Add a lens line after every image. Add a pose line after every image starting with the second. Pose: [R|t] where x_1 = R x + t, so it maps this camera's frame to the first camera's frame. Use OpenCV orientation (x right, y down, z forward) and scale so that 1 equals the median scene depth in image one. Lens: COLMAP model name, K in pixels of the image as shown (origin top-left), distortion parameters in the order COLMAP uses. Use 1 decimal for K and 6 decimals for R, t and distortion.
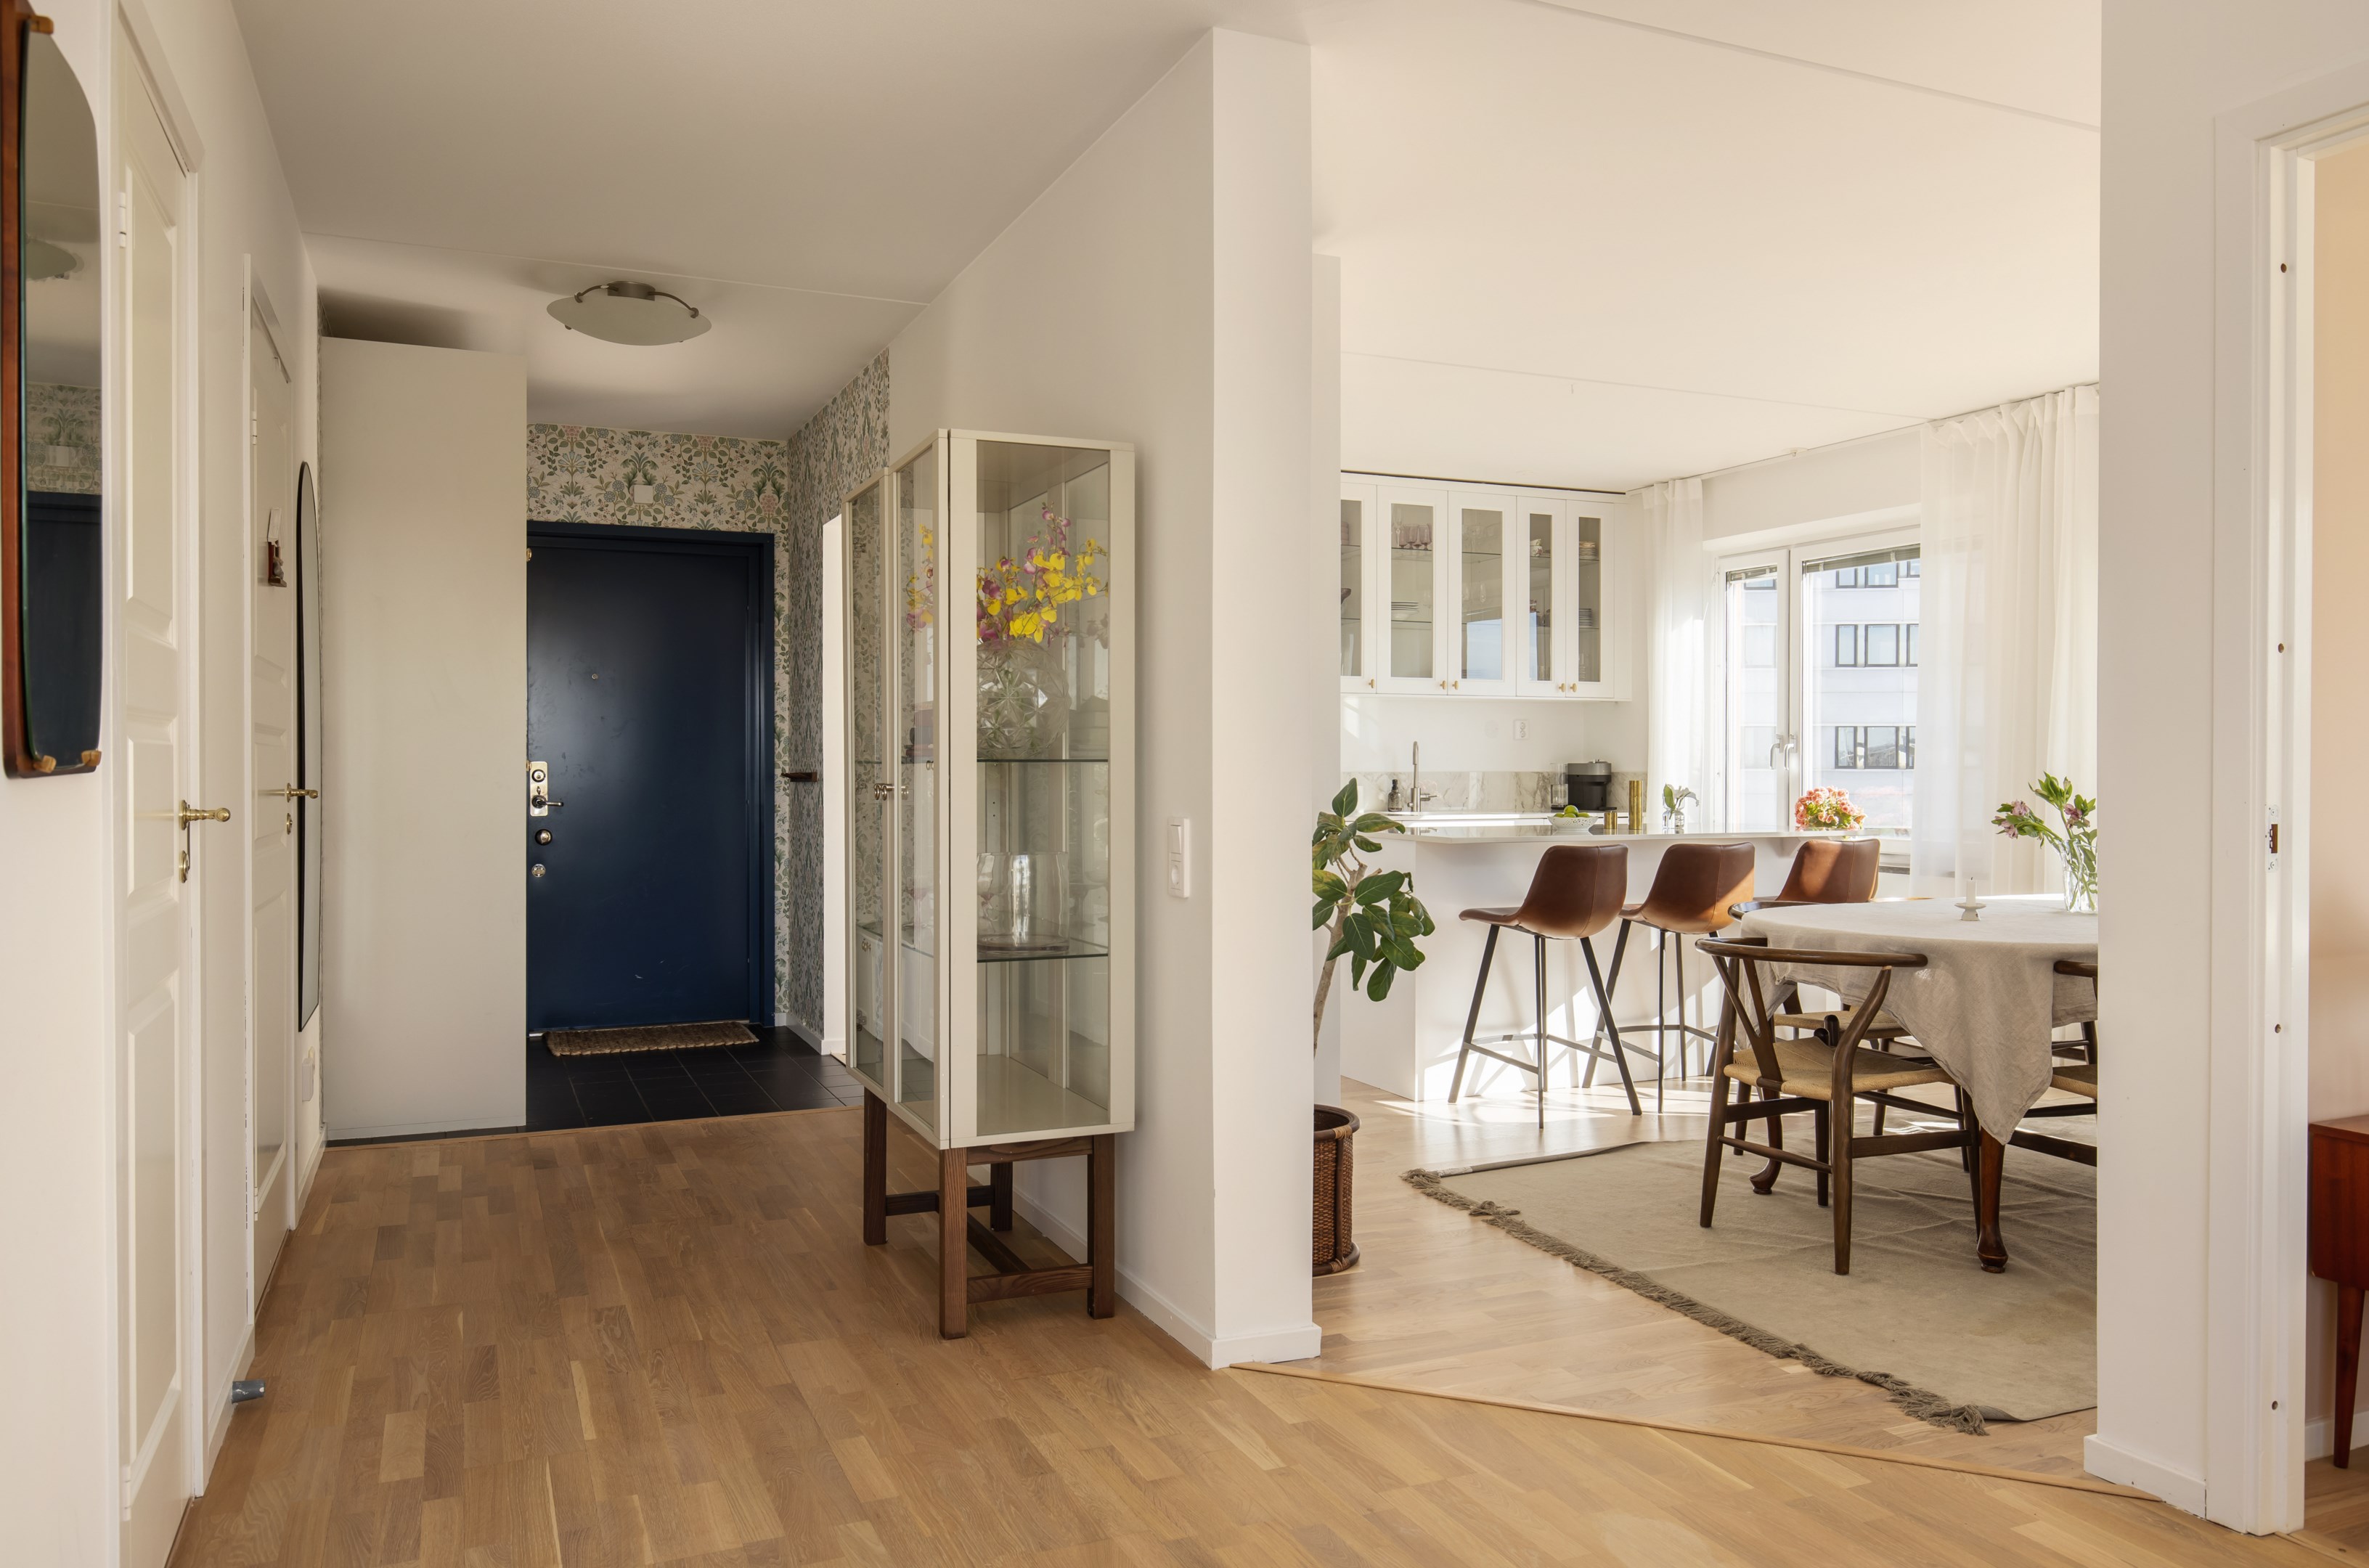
lens RADIAL K [[1654.8, 0, 1184.5], [0, 1654.8, 784.0], [0, 0, 1]] dist [-0.003963, -0.003208]
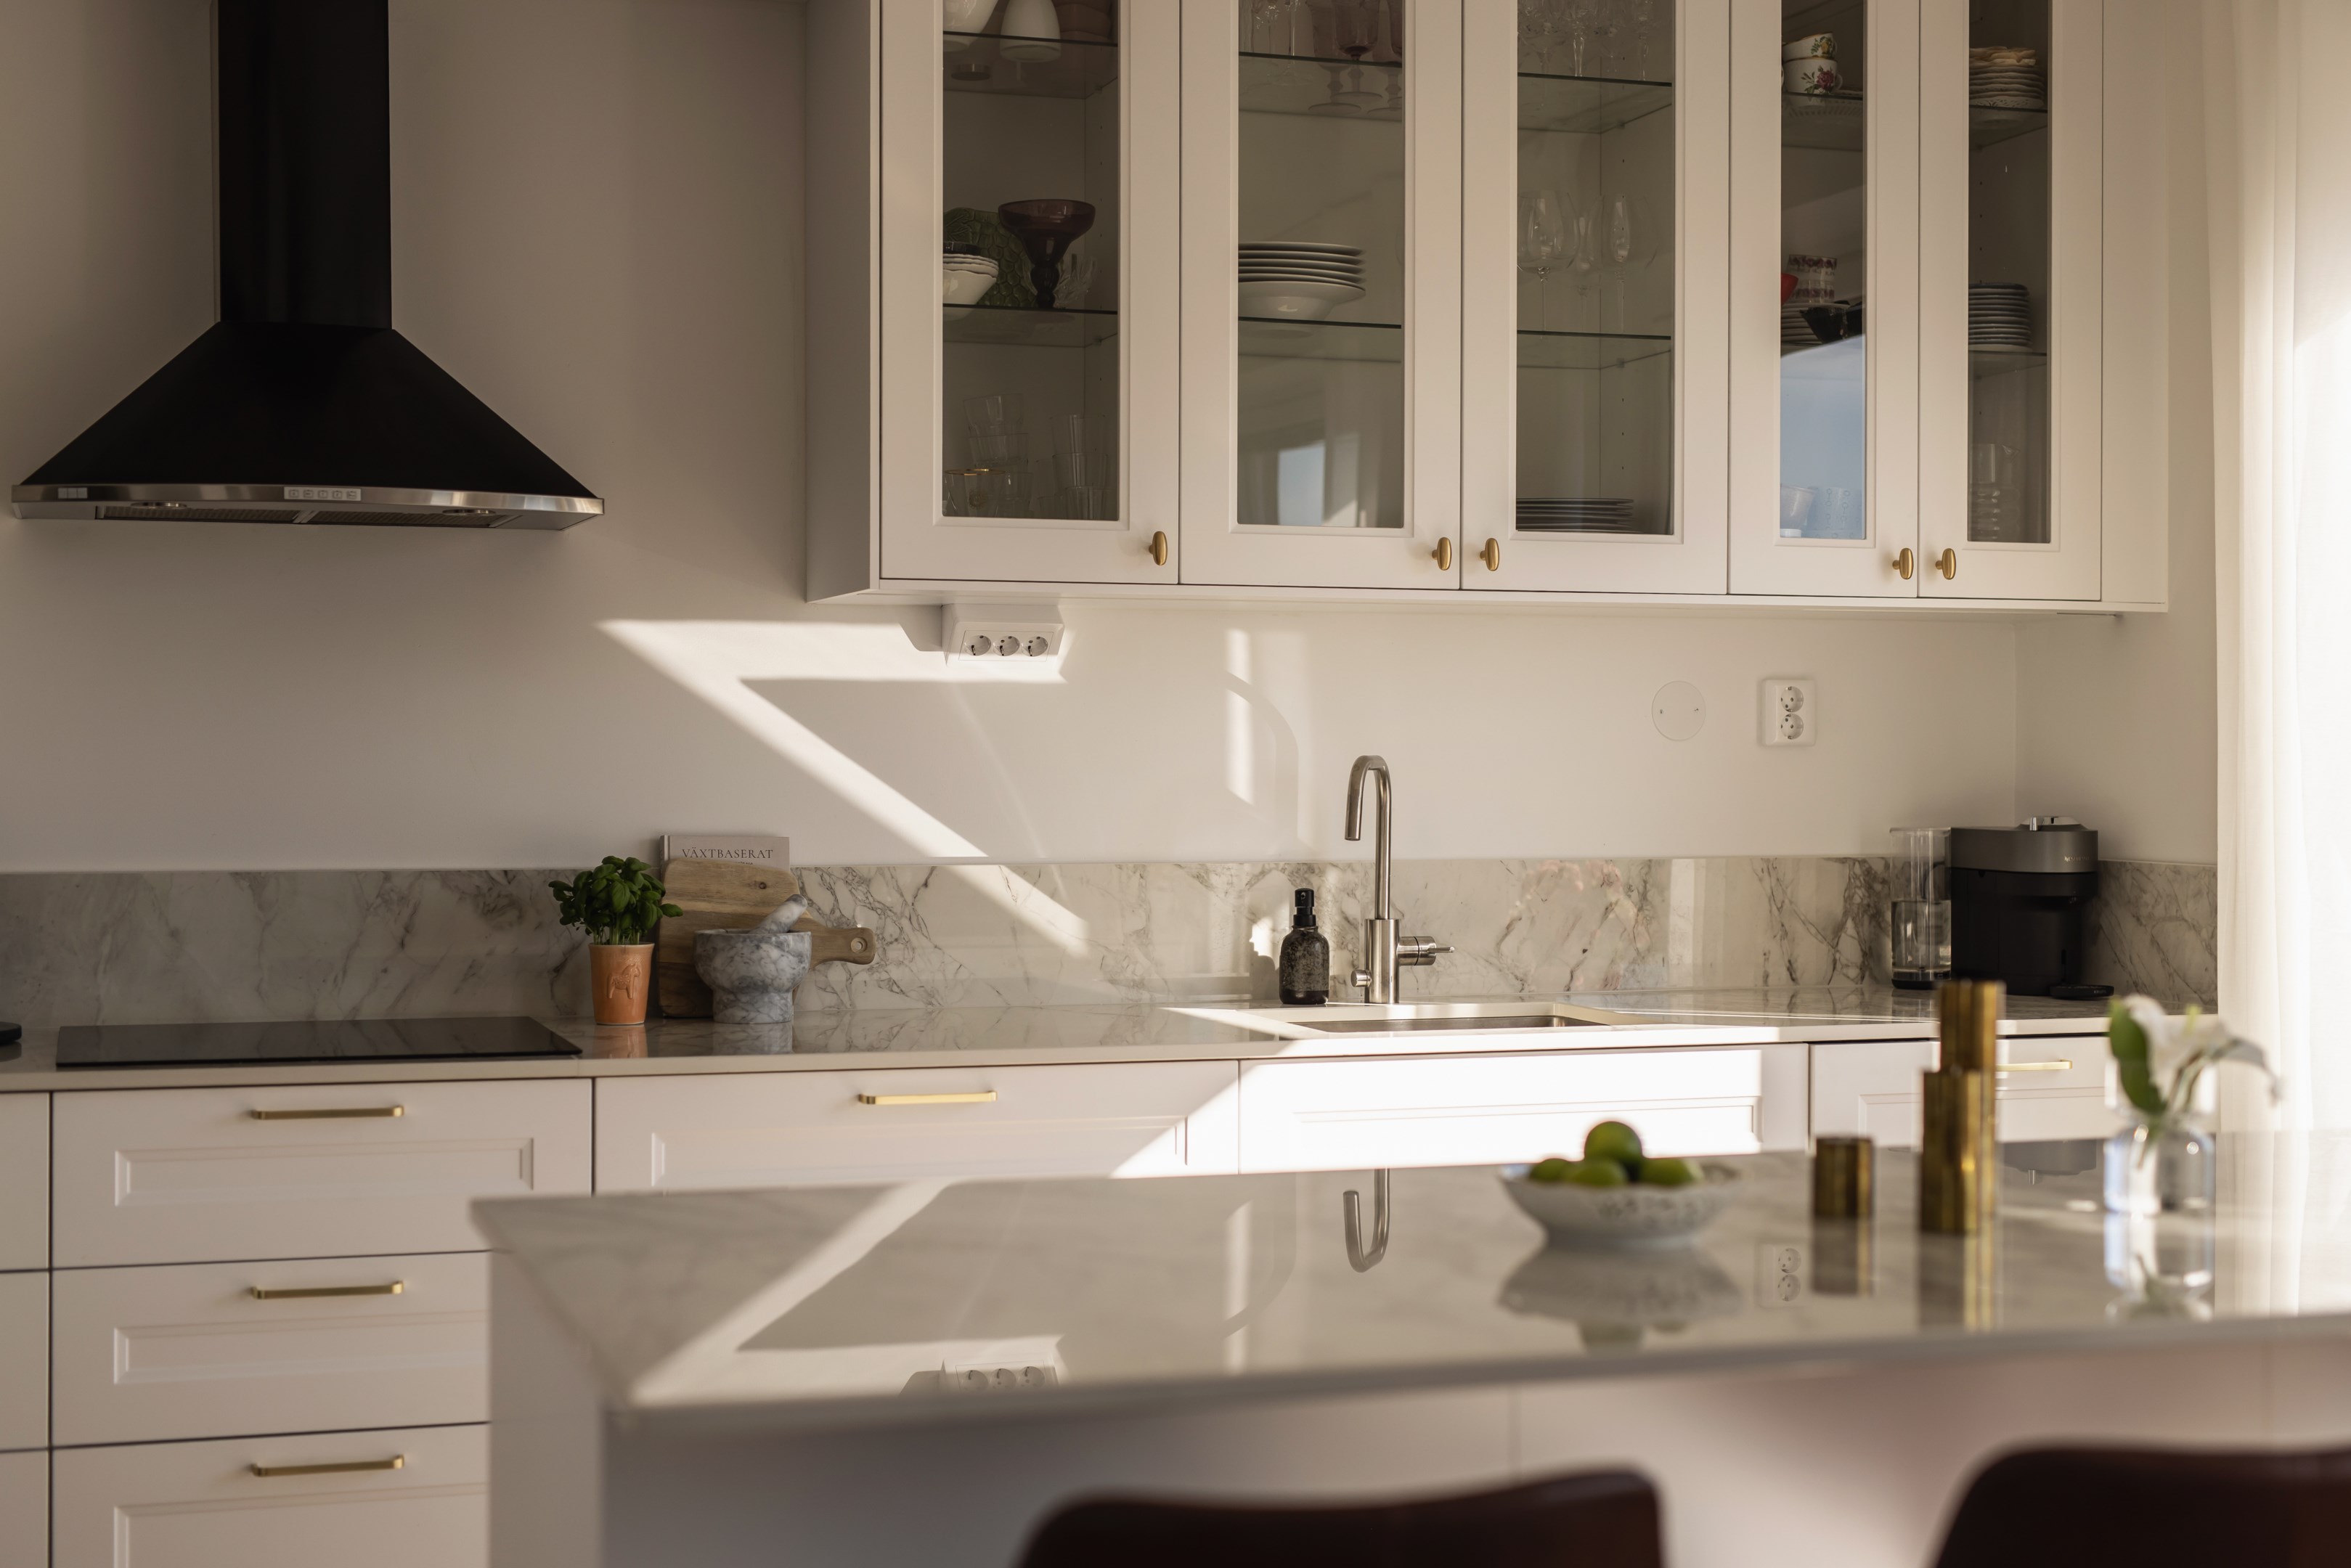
lens RADIAL K [[3291.3, 0, 1178.9], [0, 3291.3, 774.6], [0, 0, 1]] dist [-0.012504, -0.041490]
pose [[0.995391, 0.003129, -0.095848, 0.184686], [-0.003713, 0.999976, -0.005908, -0.021827], [0.095827, 0.006236, 0.995378, 0.503909]]
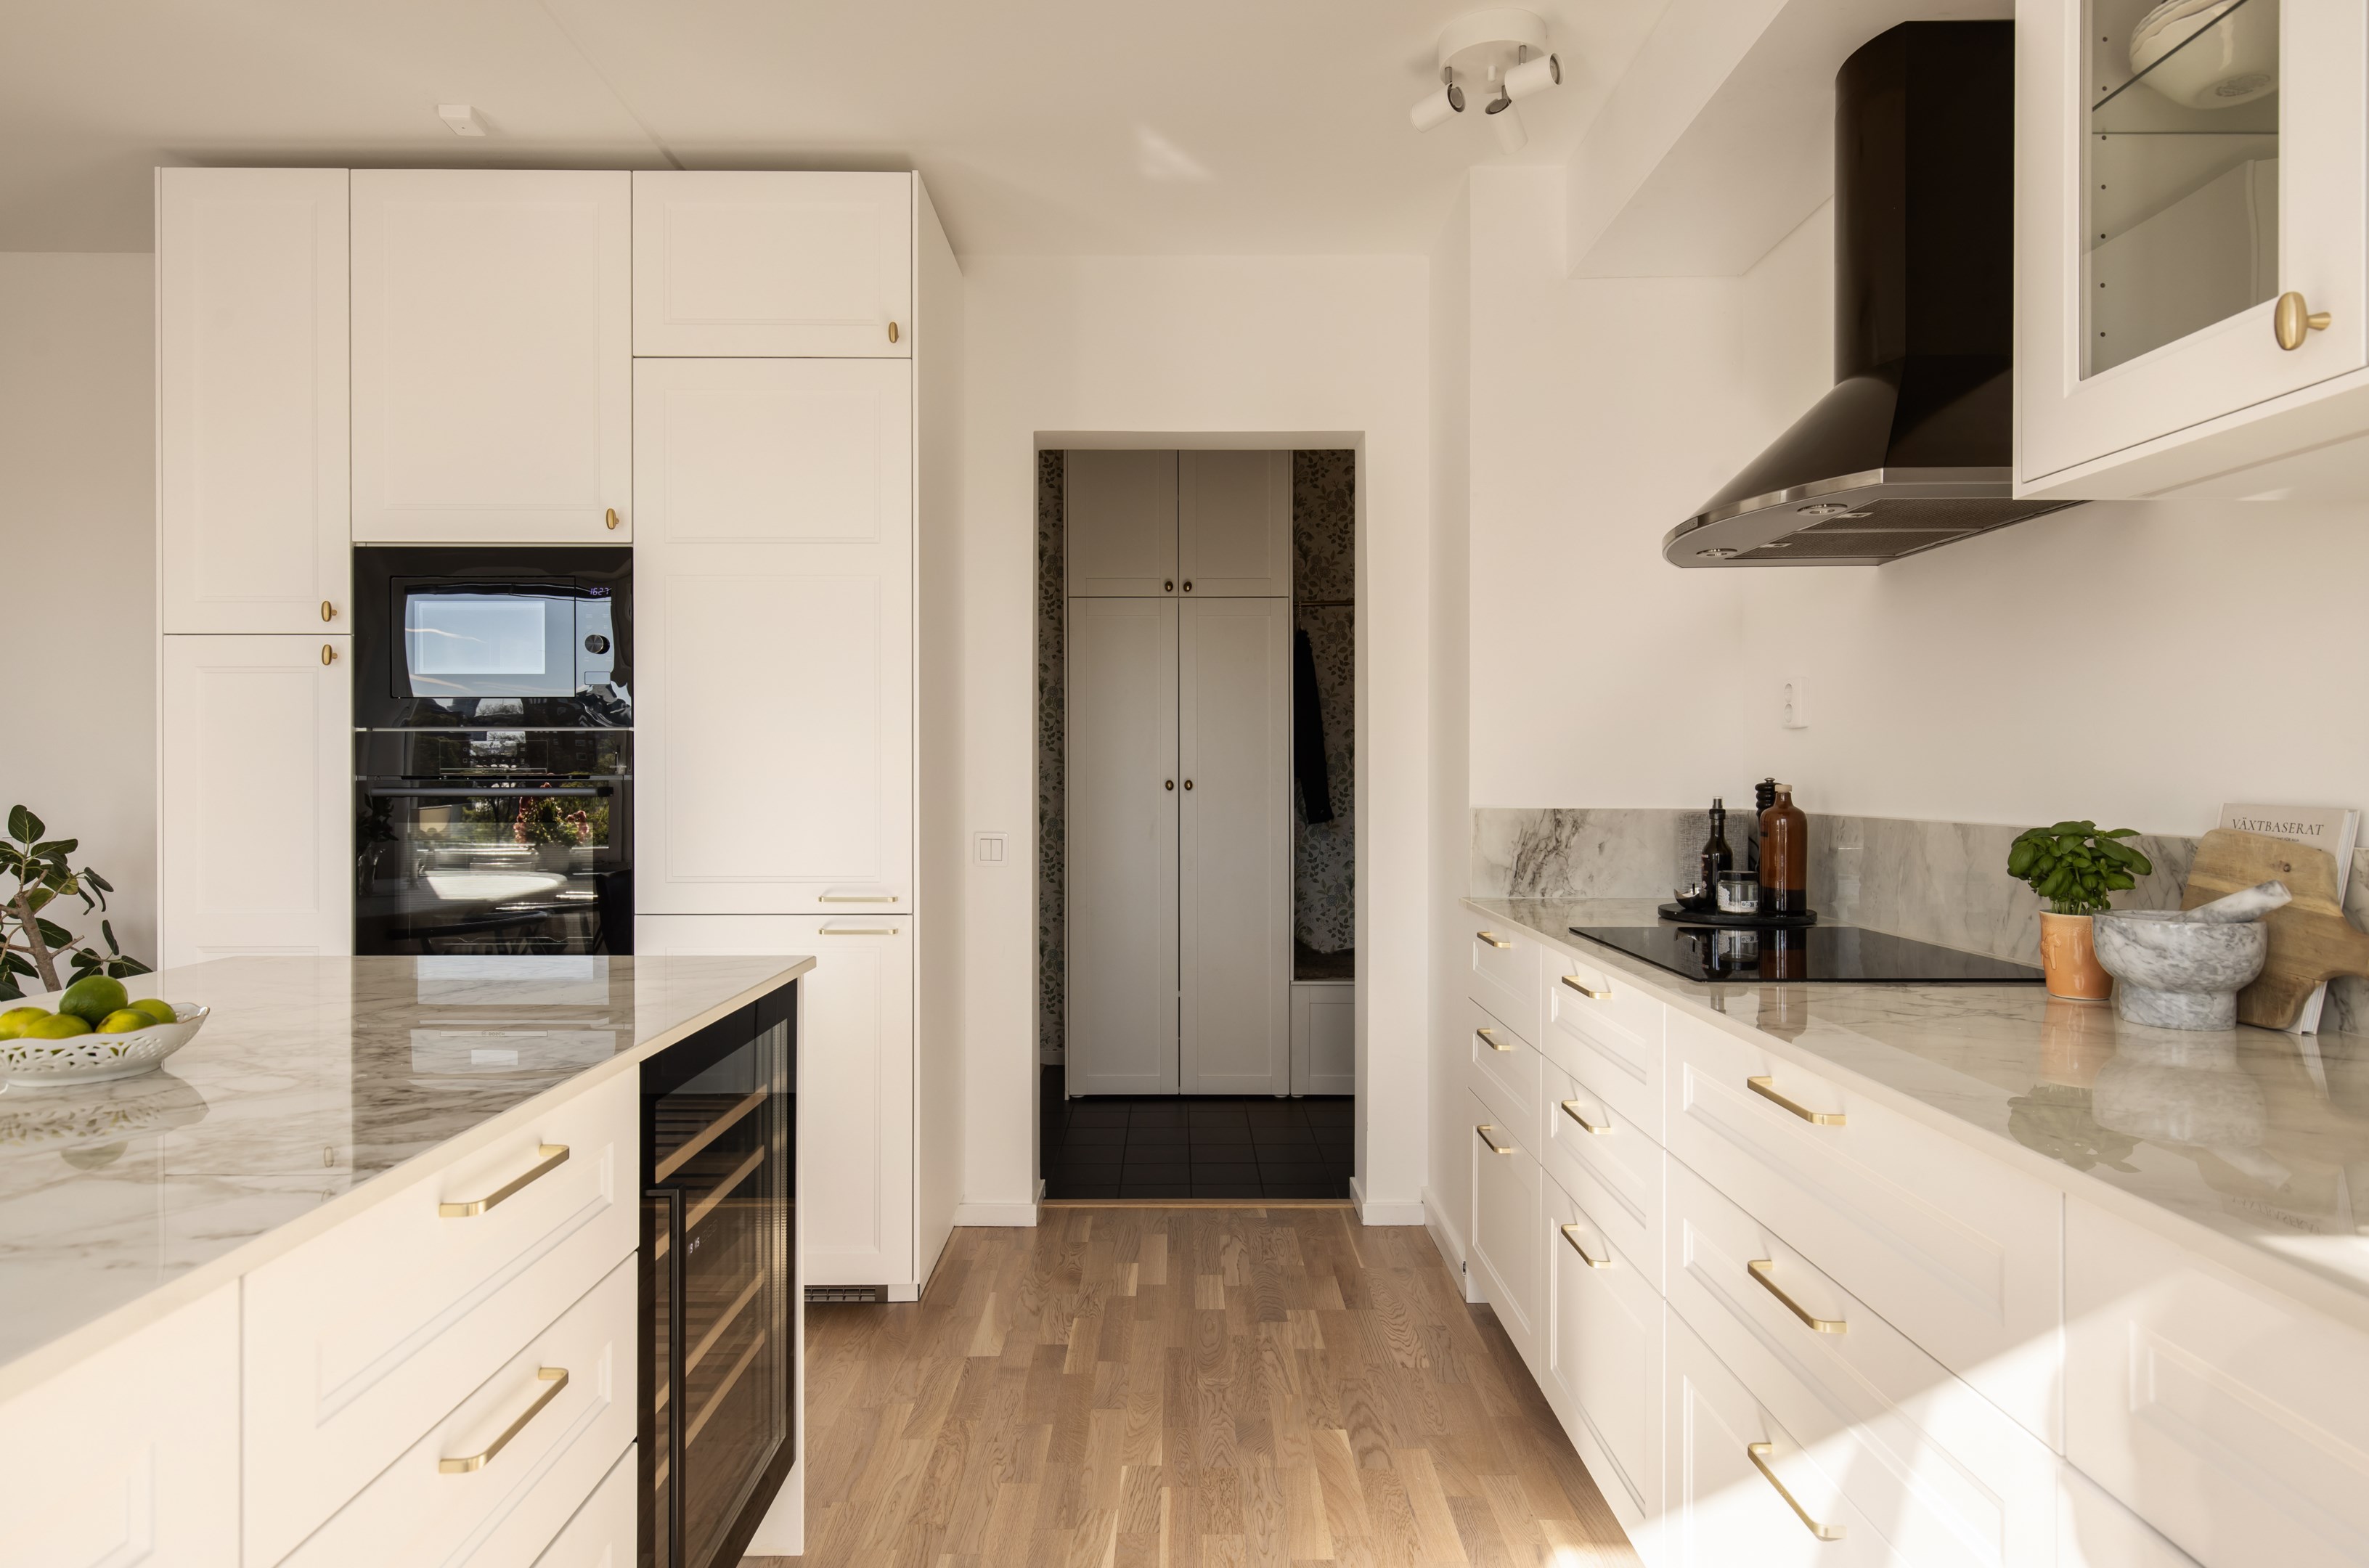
lens RADIAL K [[1392.9, 0, 1171.2], [0, 1392.9, 778.7], [0, 0, 1]] dist [0.000709, 0.000146]
pose [[-0.402887, 0.005056, -0.915236, 0.307839], [-0.014767, 0.999819, 0.012024, -0.017832], [0.915131, 0.018359, -0.402739, 1.042504]]
